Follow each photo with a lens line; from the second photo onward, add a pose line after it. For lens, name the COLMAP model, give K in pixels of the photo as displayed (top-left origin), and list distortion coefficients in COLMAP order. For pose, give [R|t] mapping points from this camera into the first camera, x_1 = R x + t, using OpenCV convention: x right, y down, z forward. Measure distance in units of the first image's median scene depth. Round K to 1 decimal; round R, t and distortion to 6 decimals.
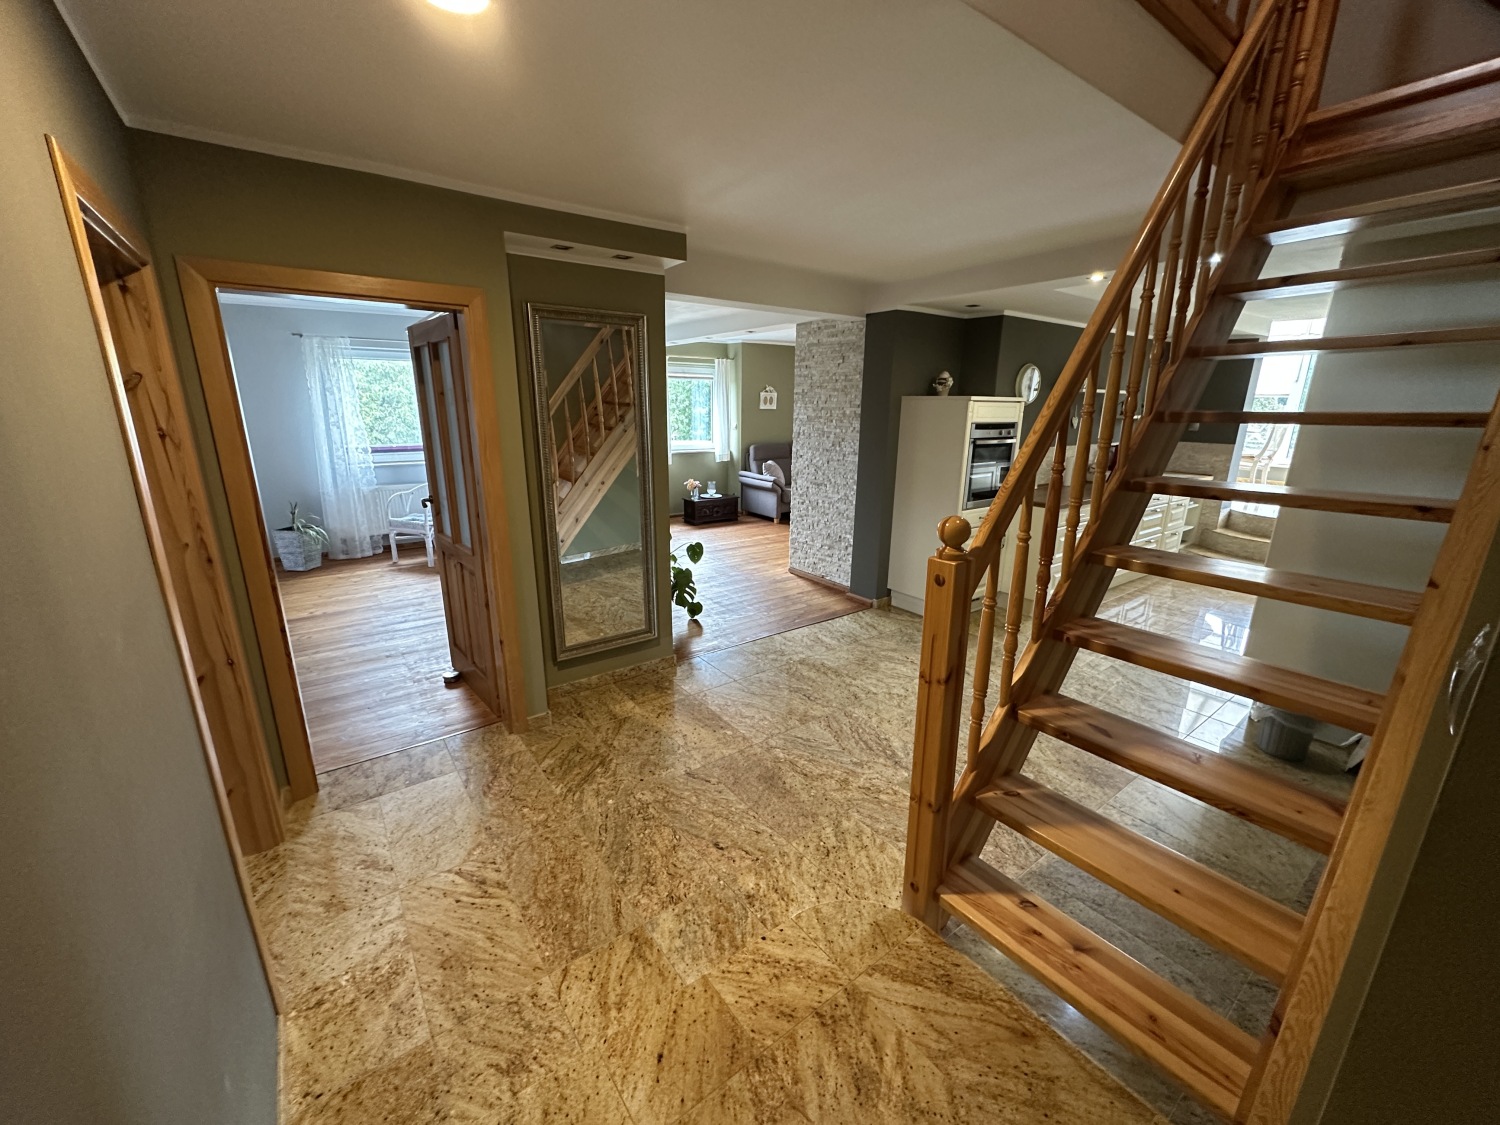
lens RADIAL K [[595.6, 0, 751.1], [0, 595.6, 562.9], [0, 0, 1]] dist [-0.001822, 0.000303]
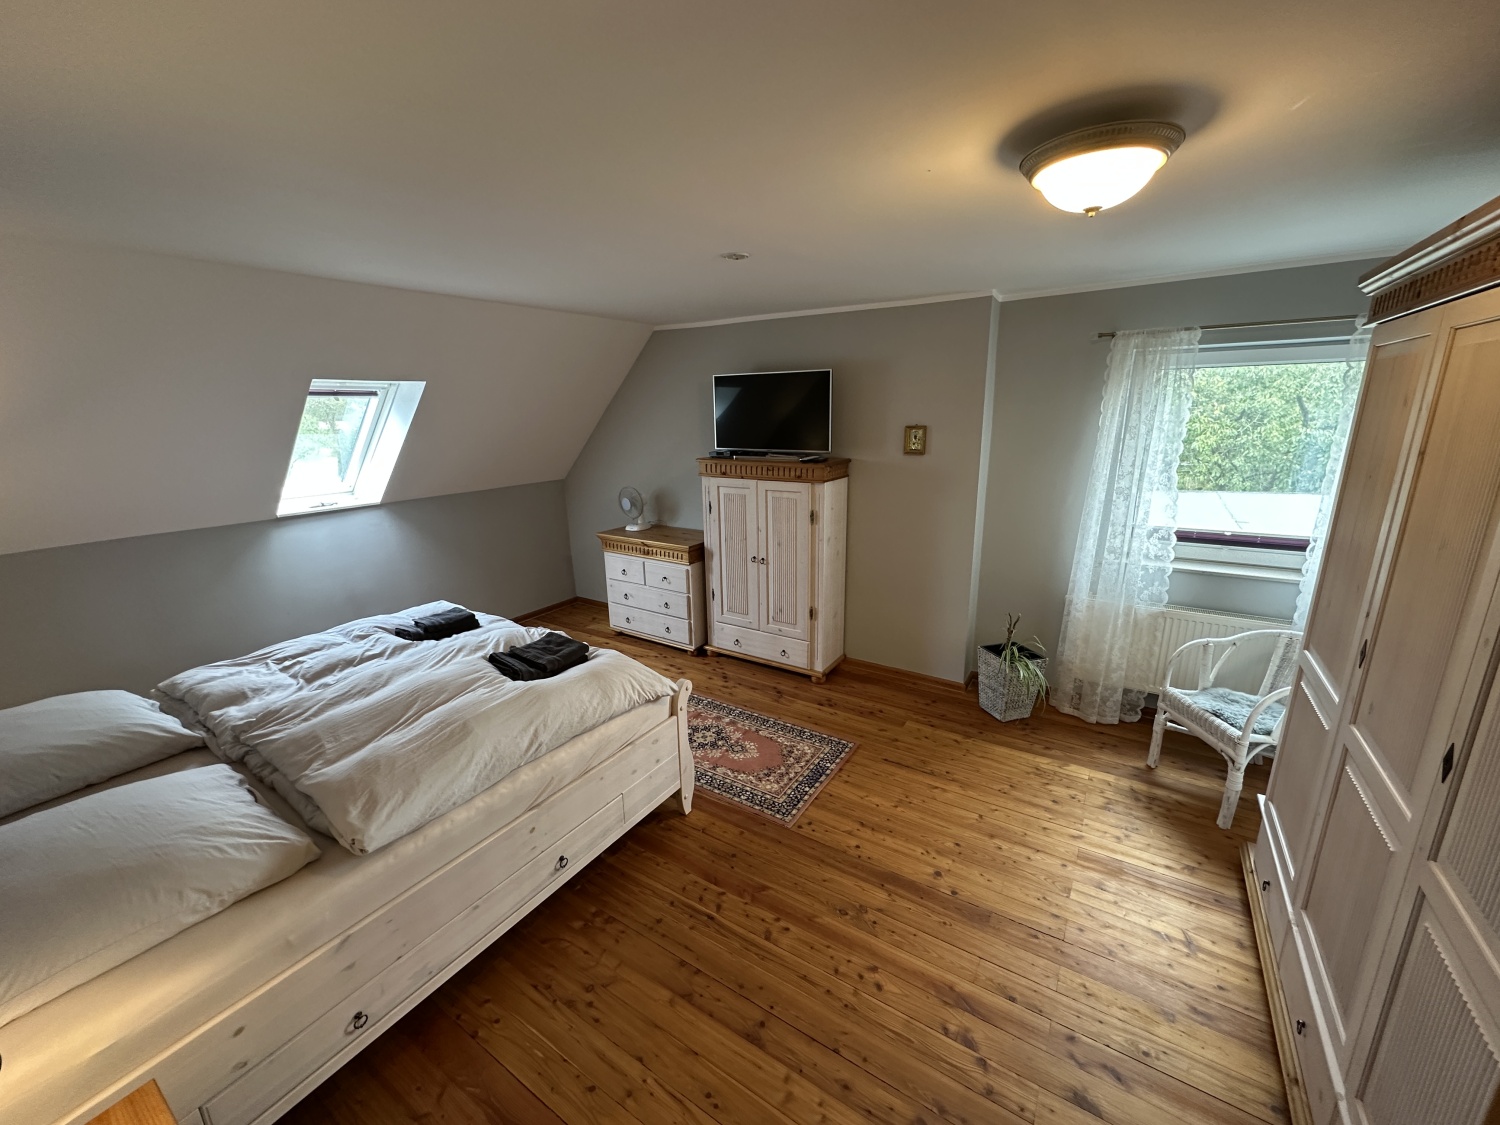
lens RADIAL K [[595.6, 0, 751.0], [0, 595.6, 561.6], [0, 0, 1]] dist [-0.001822, 0.000303]
pose [[0.350026, 0.219203, -0.910732, -0.299312], [-0.227193, 0.963072, 0.144483, -0.169848], [0.908771, 0.156339, 0.386902, 0.476214]]
